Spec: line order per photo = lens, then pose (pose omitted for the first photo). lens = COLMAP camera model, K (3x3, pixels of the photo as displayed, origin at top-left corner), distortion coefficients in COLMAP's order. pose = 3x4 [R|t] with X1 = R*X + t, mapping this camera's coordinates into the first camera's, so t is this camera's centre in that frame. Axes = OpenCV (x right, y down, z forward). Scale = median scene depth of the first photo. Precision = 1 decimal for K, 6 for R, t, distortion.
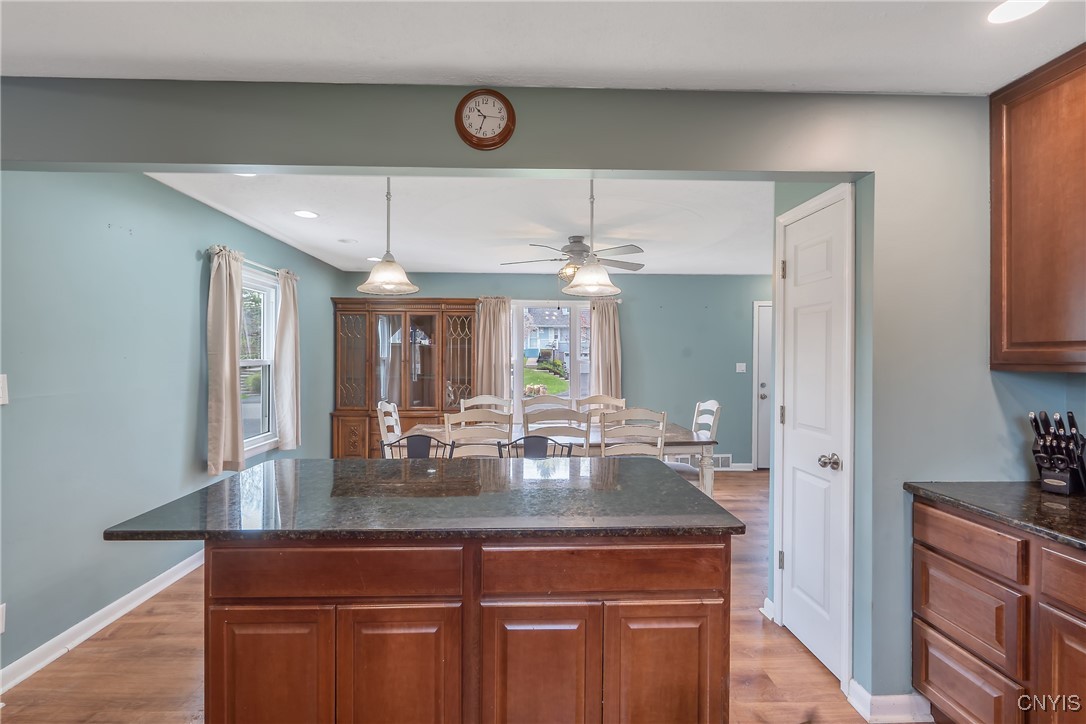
lens RADIAL K [[500.5, 0, 543.5], [0, 500.5, 352.4], [0, 0, 1]] dist [-0.001527, 0.000260]
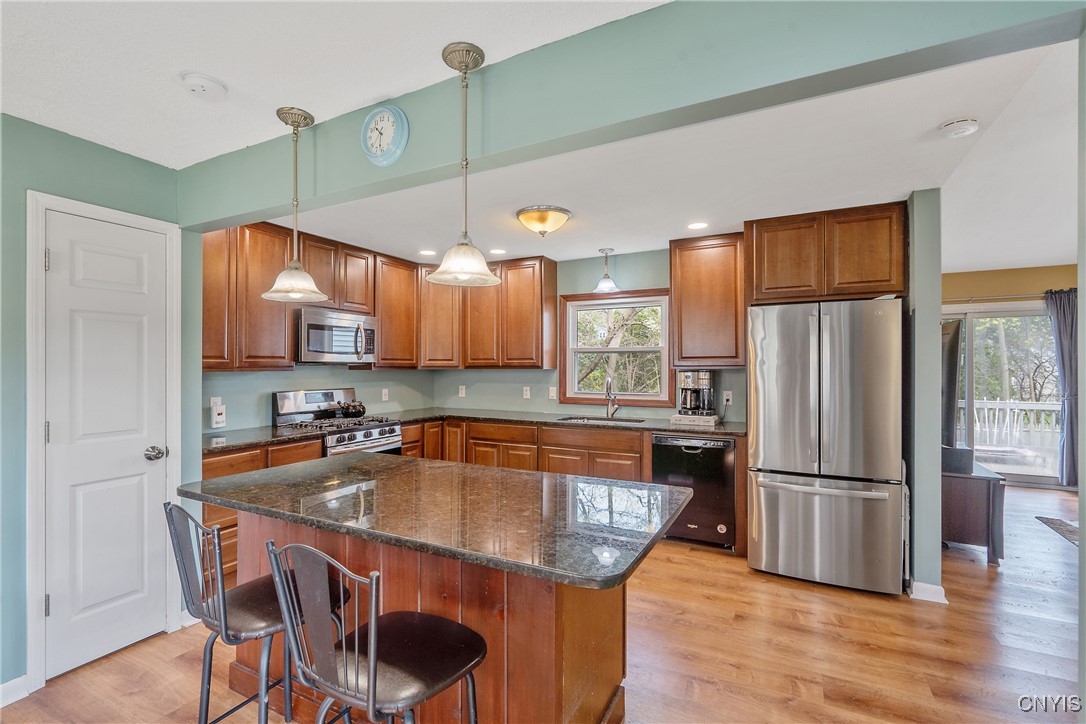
lens RADIAL K [[492.0, 0, 545.3], [0, 492.0, 364.0], [0, 0, 1]] dist [-0.002871, -0.000065]
pose [[-0.879083, -0.002691, 0.476662, -0.654081], [-0.007780, 0.999932, -0.008704, 0.009967], [-0.476606, -0.011361, -0.879044, 1.334464]]
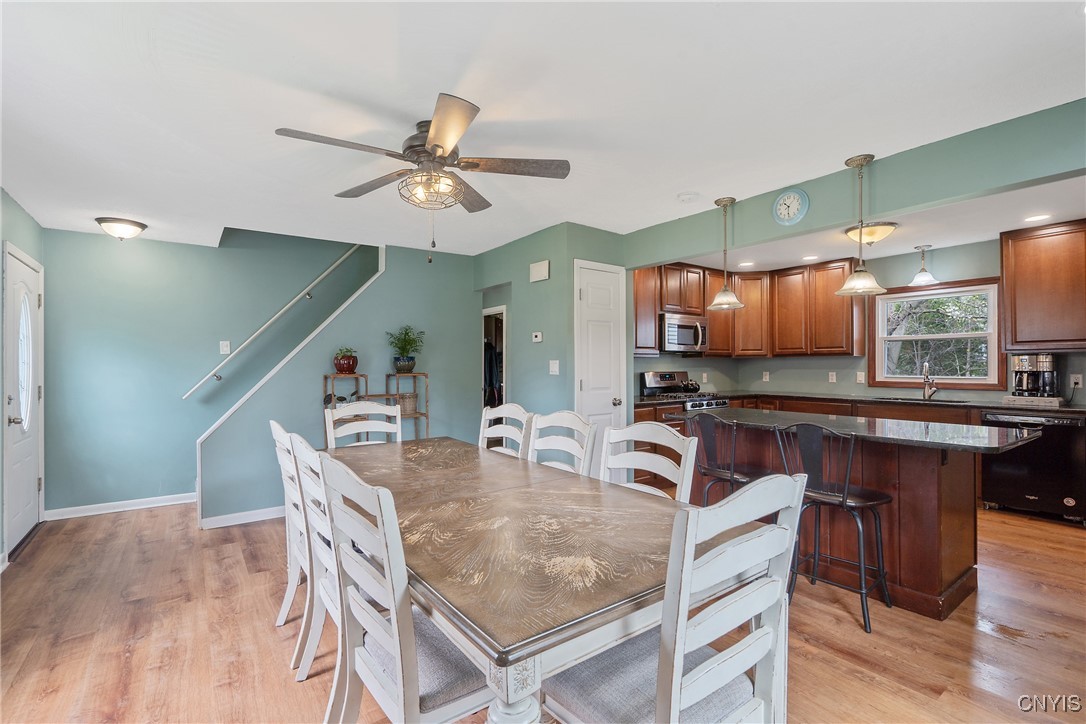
lens RADIAL K [[496.3, 0, 543.0], [0, 496.3, 362.0], [0, 0, 1]] dist [-0.001130, 0.000854]
pose [[-0.569428, 0.002304, 0.822038, -0.755670], [-0.005467, 0.999963, -0.006590, 0.060886], [-0.822023, -0.008246, -0.569394, 2.012893]]
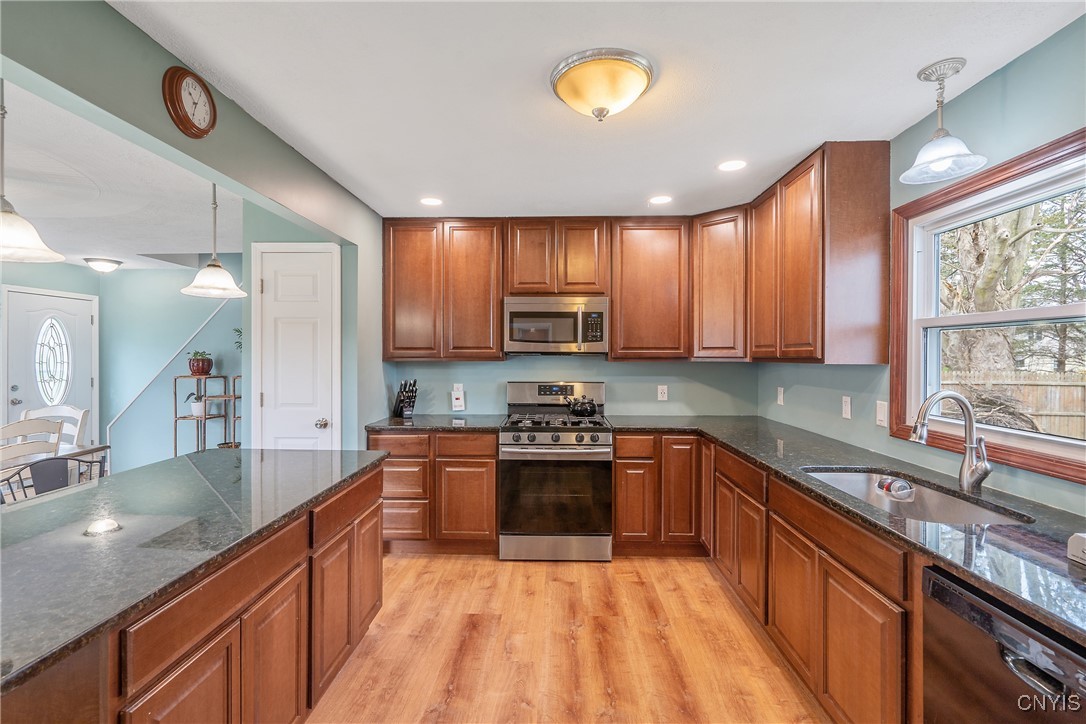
lens RADIAL K [[500.5, 0, 543.5], [0, 500.5, 352.4], [0, 0, 1]] dist [-0.001527, 0.000260]
pose [[0.057949, -0.000225, 0.998319, -0.758388], [-0.009703, 0.999953, 0.000788, -0.004595], [-0.998272, -0.009732, 0.057945, 0.207280]]
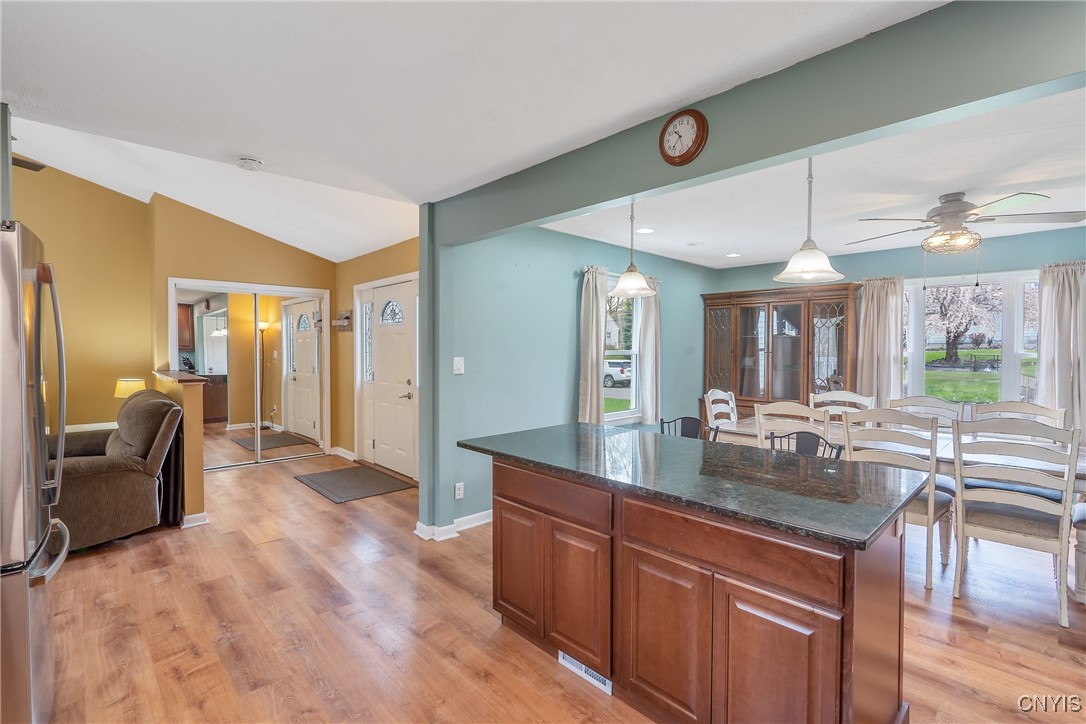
lens RADIAL K [[500.5, 0, 543.5], [0, 500.5, 352.4], [0, 0, 1]] dist [-0.001527, 0.000260]
pose [[0.665110, 0.008470, -0.746698, 0.383215], [0.004361, 0.999875, 0.015227, 0.000613], [0.746733, -0.013384, 0.664989, 0.004979]]
